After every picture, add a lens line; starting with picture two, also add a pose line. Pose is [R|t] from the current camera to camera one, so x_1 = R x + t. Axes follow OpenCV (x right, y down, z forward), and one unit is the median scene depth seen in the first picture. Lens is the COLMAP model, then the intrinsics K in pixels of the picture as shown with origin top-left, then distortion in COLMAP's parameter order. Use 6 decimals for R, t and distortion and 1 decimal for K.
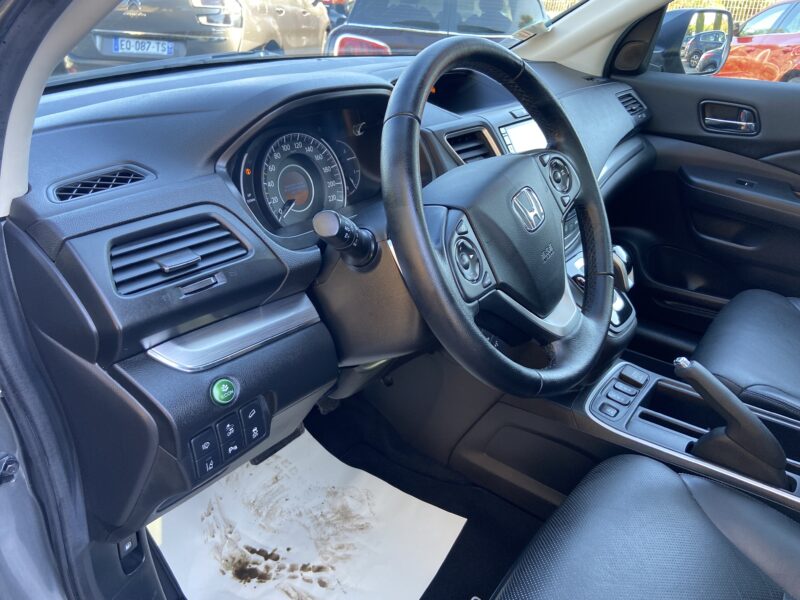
lens RADIAL K [[605.0, 0, 396.7], [0, 605.0, 294.6], [0, 0, 1]] dist [0.080236, -0.099423]
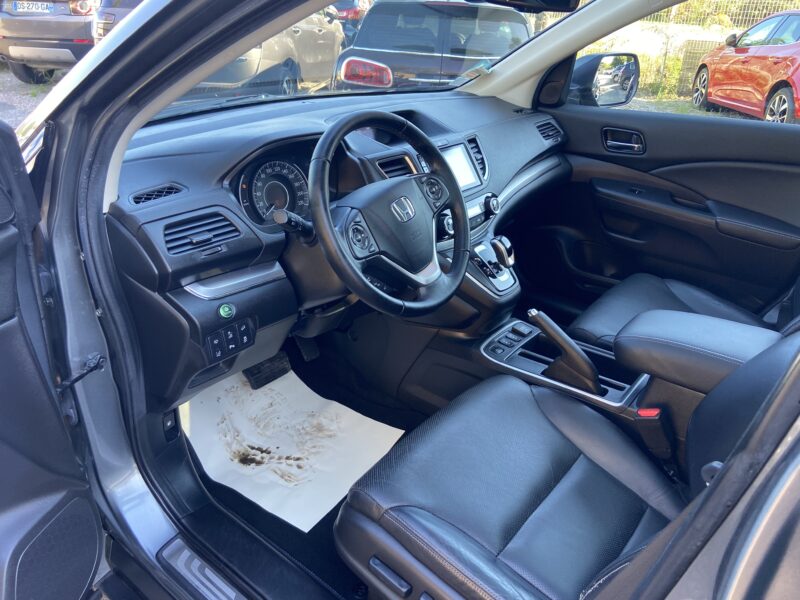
lens RADIAL K [[605.0, 0, 403.4], [0, 605.0, 301.4], [0, 0, 1]] dist [0.080236, -0.099423]
pose [[0.999632, 0.004606, -0.026735, 0.161532], [-0.004511, 0.999983, 0.003586, 0.069389], [0.026751, -0.003464, 0.999636, -0.438079]]
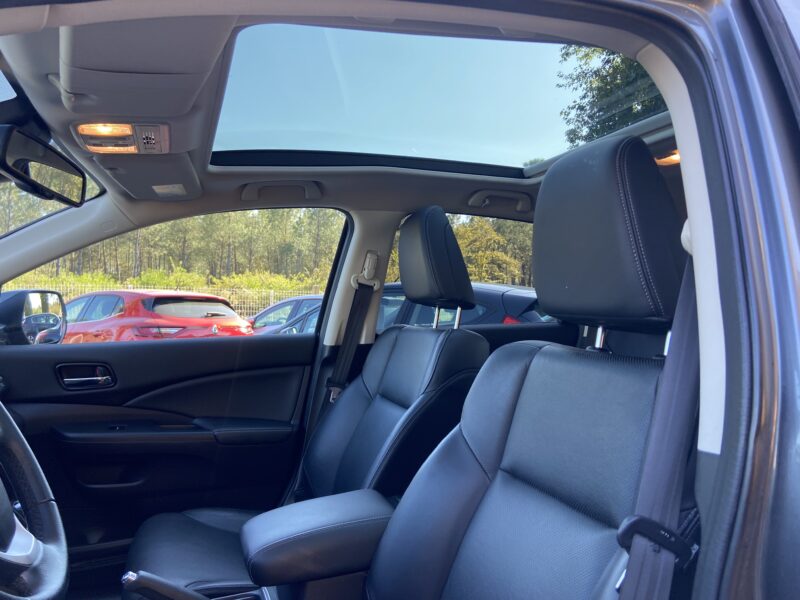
lens RADIAL K [[605.0, 0, 412.5], [0, 605.0, 305.5], [0, 0, 1]] dist [0.080236, -0.099423]
pose [[0.523505, -0.026381, 0.851614, -0.140087], [0.384660, 0.899178, -0.208604, 0.085606], [-0.760250, 0.436787, 0.480872, -0.062464]]
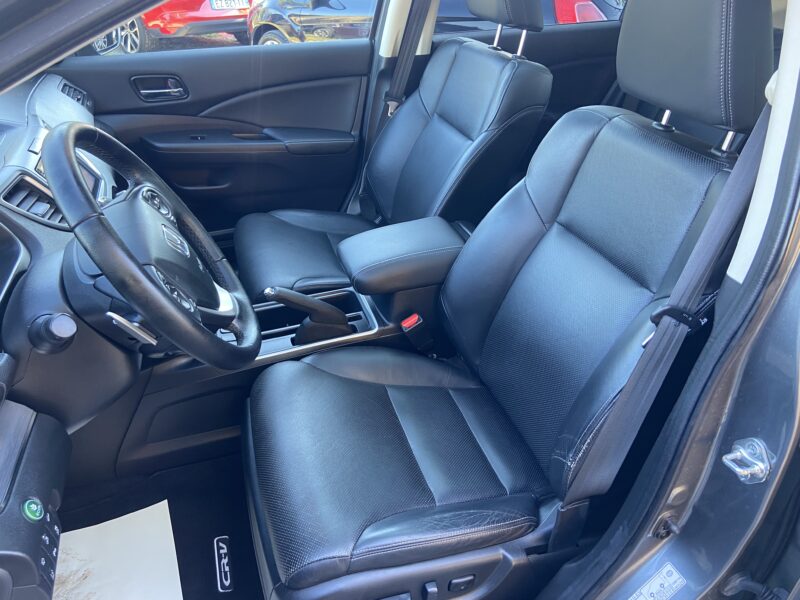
lens RADIAL K [[605.0, 0, 411.0], [0, 605.0, 299.2], [0, 0, 1]] dist [0.080236, -0.099423]
pose [[0.553212, -0.458589, 0.695451, -0.284457], [0.368757, 0.883396, 0.289187, -0.134258], [-0.746977, 0.096471, 0.657813, -0.133971]]
